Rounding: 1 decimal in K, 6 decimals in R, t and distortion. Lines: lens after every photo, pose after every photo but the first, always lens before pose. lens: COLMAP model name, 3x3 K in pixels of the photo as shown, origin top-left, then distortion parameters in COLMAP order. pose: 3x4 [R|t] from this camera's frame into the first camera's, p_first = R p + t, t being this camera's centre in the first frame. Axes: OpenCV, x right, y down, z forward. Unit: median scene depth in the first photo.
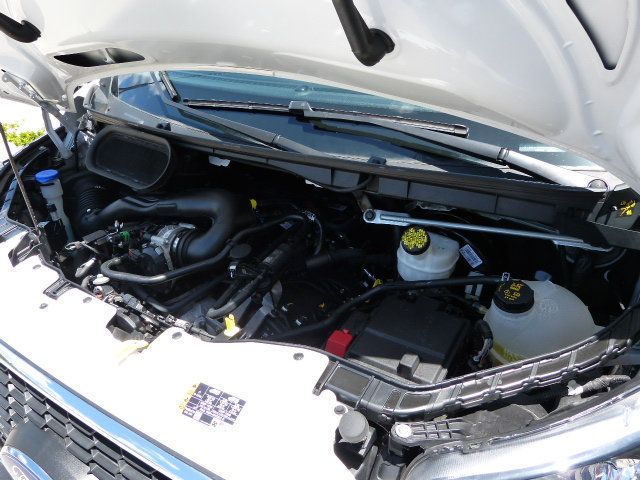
lens RADIAL K [[472.9, 0, 321.5], [0, 472.9, 240.3], [0, 0, 1]] dist [-0.034801, 0.024556]
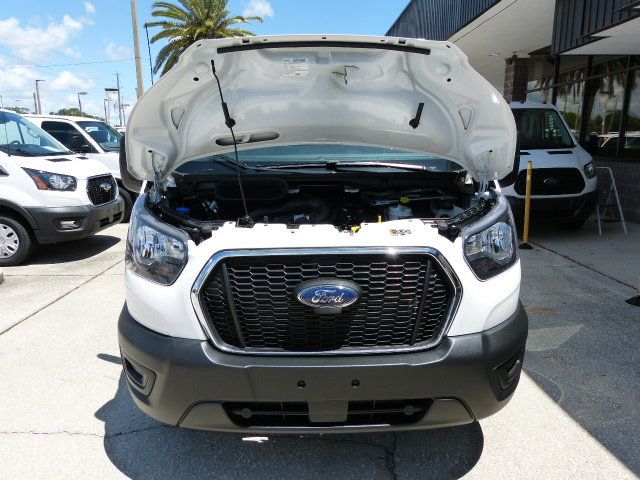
lens RADIAL K [[472.9, 0, 319.9], [0, 472.9, 240.4], [0, 0, 1]] dist [-0.034801, 0.024556]
pose [[0.821304, -0.077442, 0.565210, -1.686080], [0.254280, 0.936579, -0.241169, 0.717376], [-0.510687, 0.341794, 0.788908, -0.747162]]
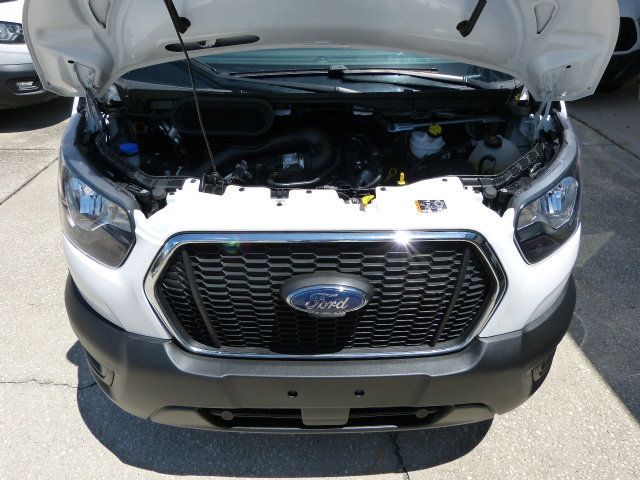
lens RADIAL K [[472.9, 0, 320.0], [0, 472.9, 240.4], [0, 0, 1]] dist [-0.034801, 0.024556]
pose [[0.823089, -0.255301, 0.507292, -1.267101], [0.241391, 0.965825, 0.094402, 0.137354], [-0.514057, 0.044754, 0.856588, -0.370189]]
